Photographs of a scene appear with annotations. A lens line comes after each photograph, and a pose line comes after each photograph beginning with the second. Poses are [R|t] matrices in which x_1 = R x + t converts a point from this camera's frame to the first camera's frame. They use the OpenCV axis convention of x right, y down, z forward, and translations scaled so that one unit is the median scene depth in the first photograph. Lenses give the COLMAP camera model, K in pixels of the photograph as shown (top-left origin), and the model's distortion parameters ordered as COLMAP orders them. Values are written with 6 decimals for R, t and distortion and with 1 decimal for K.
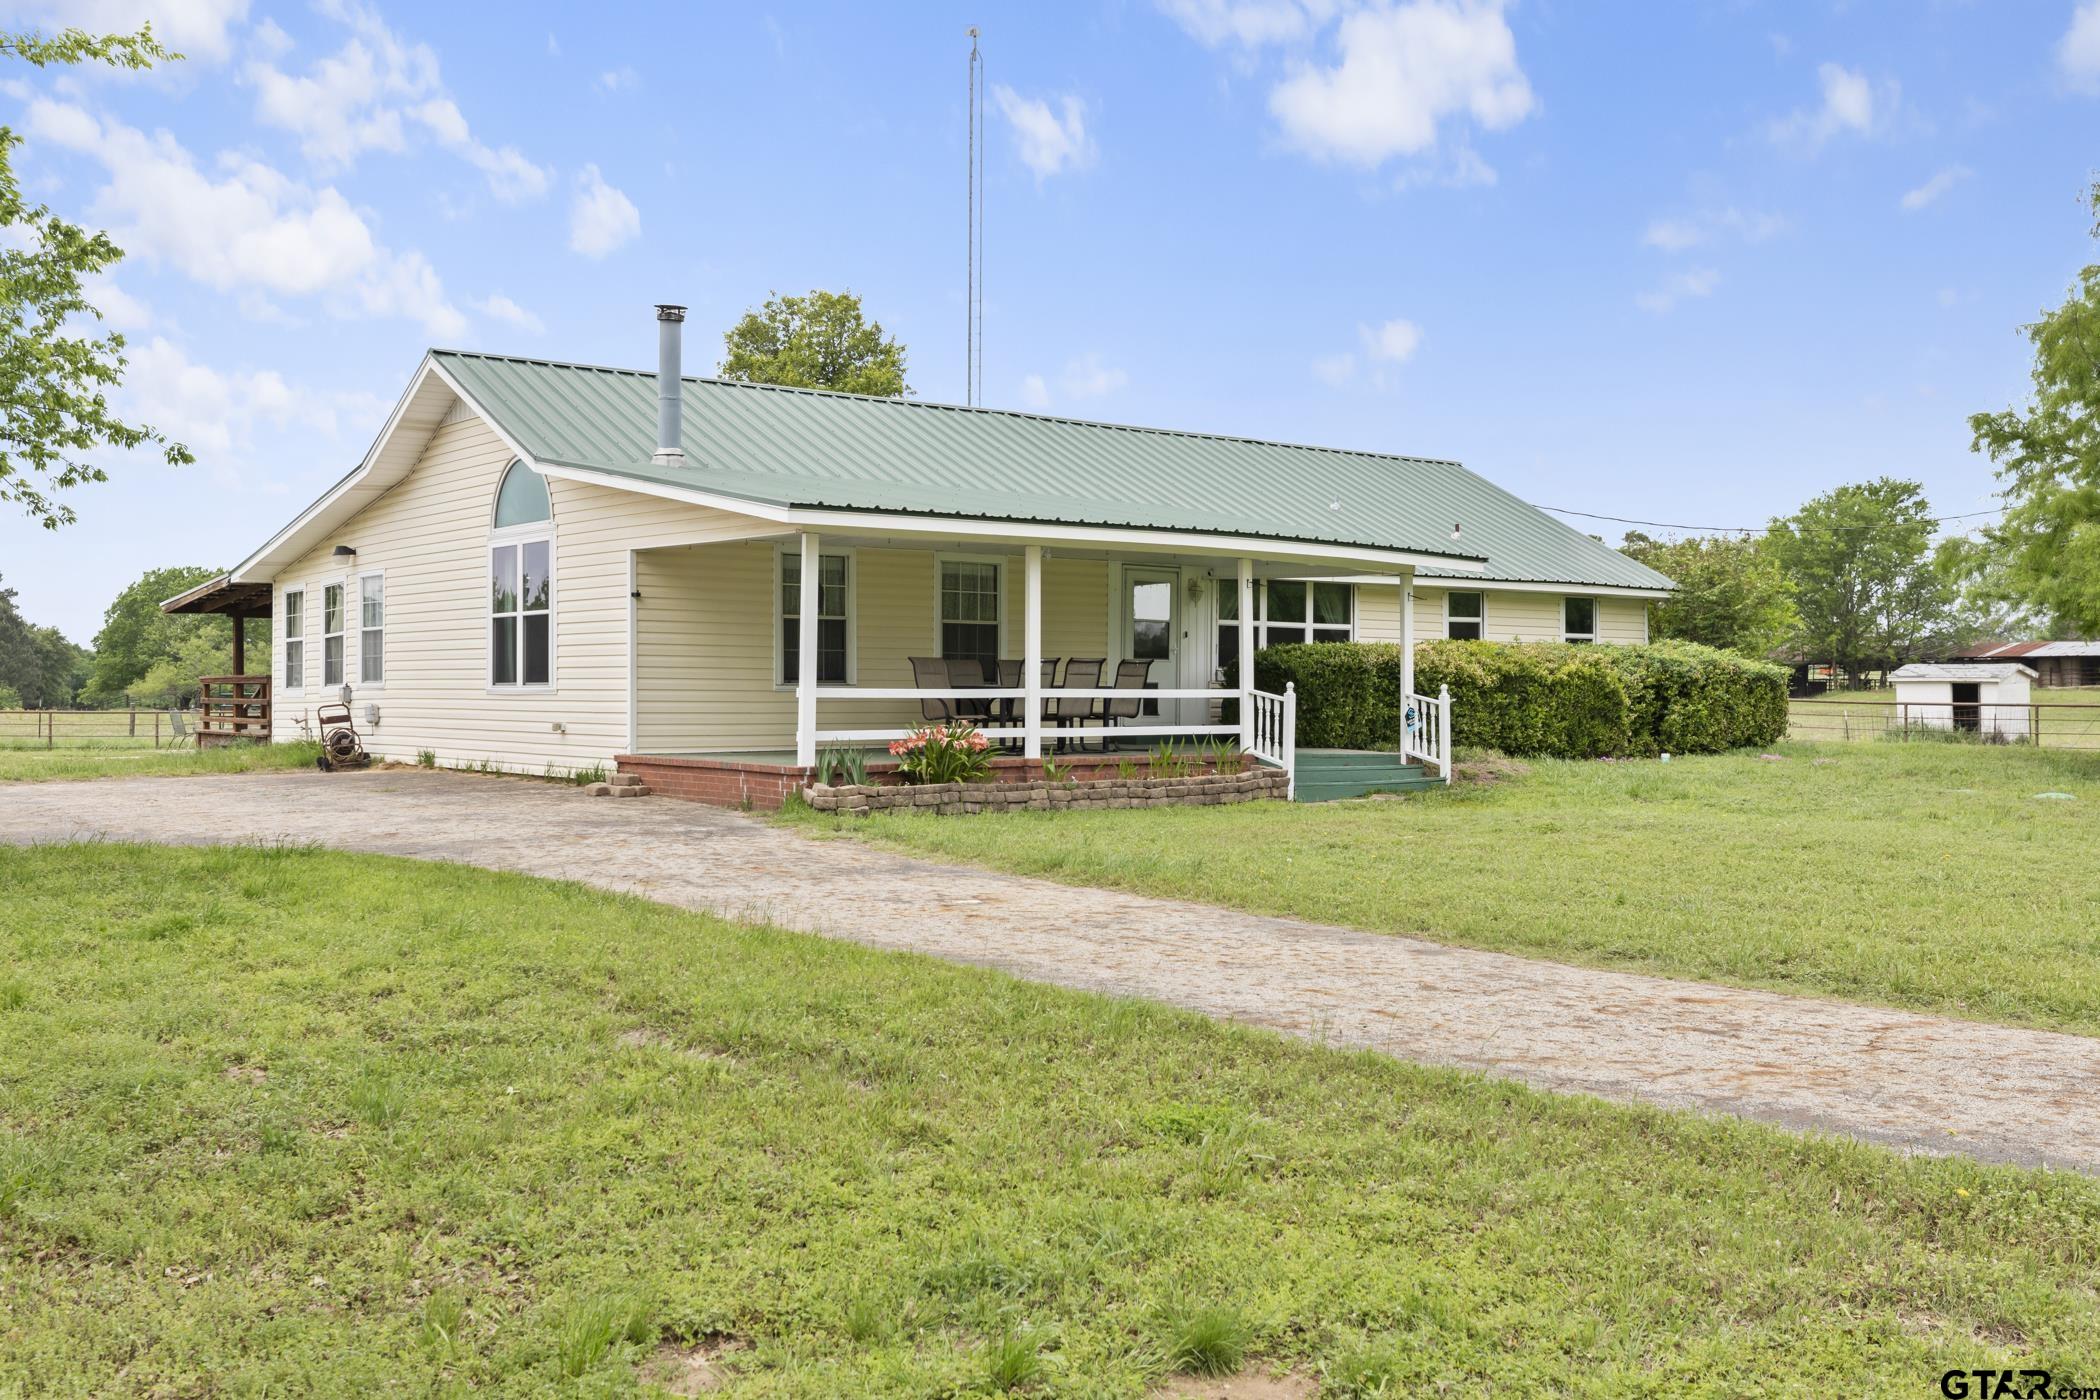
lens RADIAL K [[2123.1, 0, 1050.0], [0, 2123.1, 700.0], [0, 0, 1]] dist [-0.007141, -0.001170]
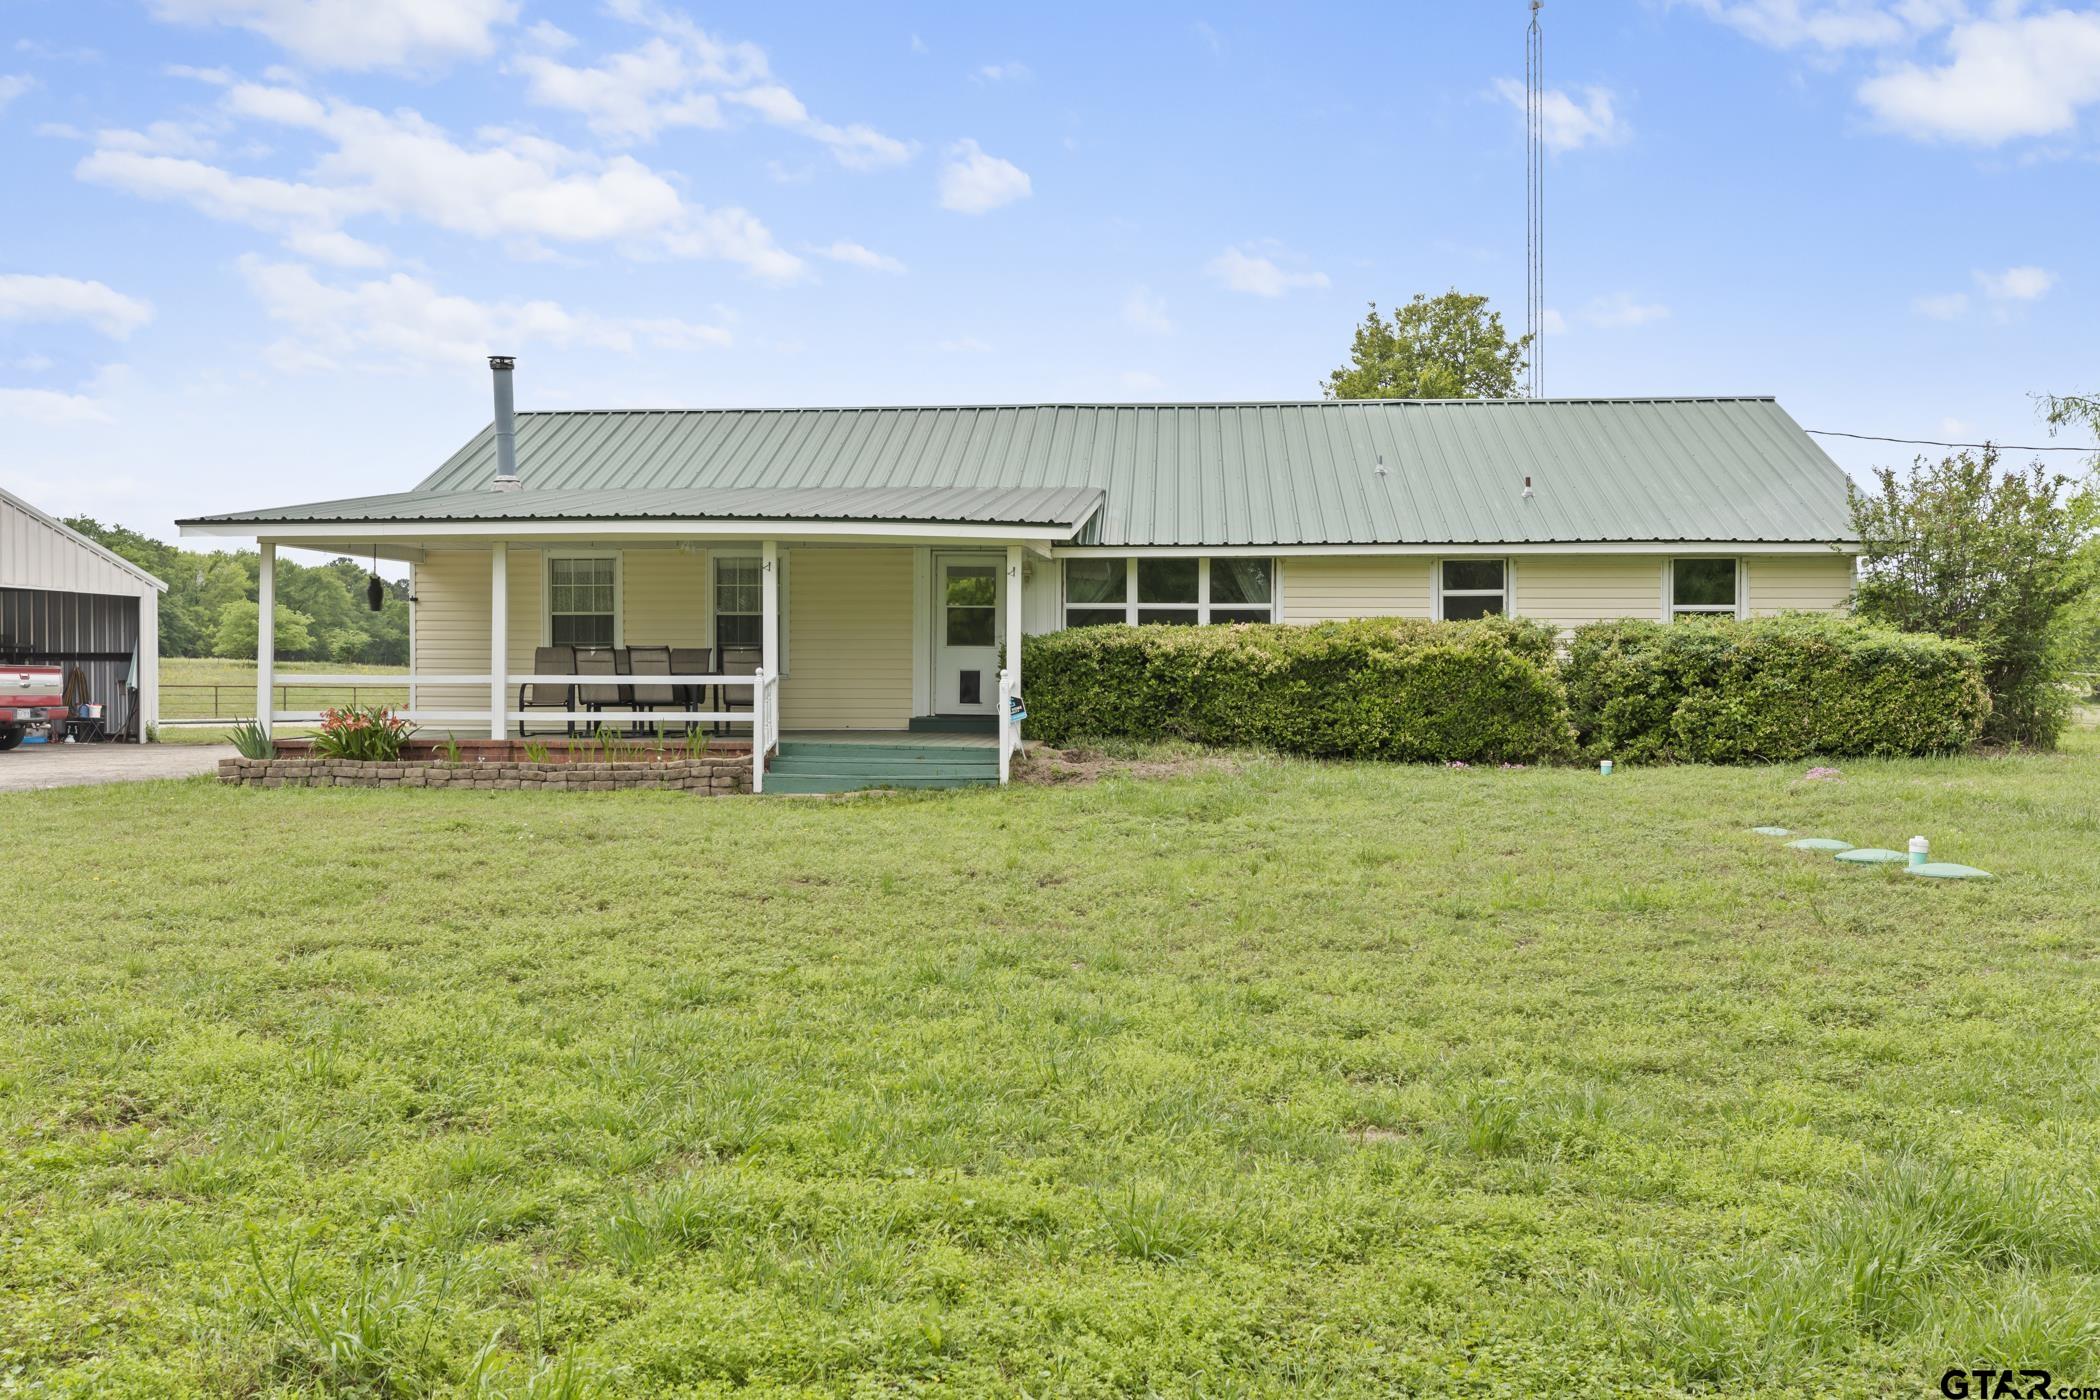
lens RADIAL K [[1695.6, 0, 1050.0], [0, 1695.6, 700.0], [0, 0, 1]] dist [0.002784, -0.002703]
pose [[0.695233, 0.006492, -0.718755, 0.600603], [-0.003925, 0.999979, 0.005235, 0.001341], [0.718773, -0.000819, 0.695244, 0.454751]]
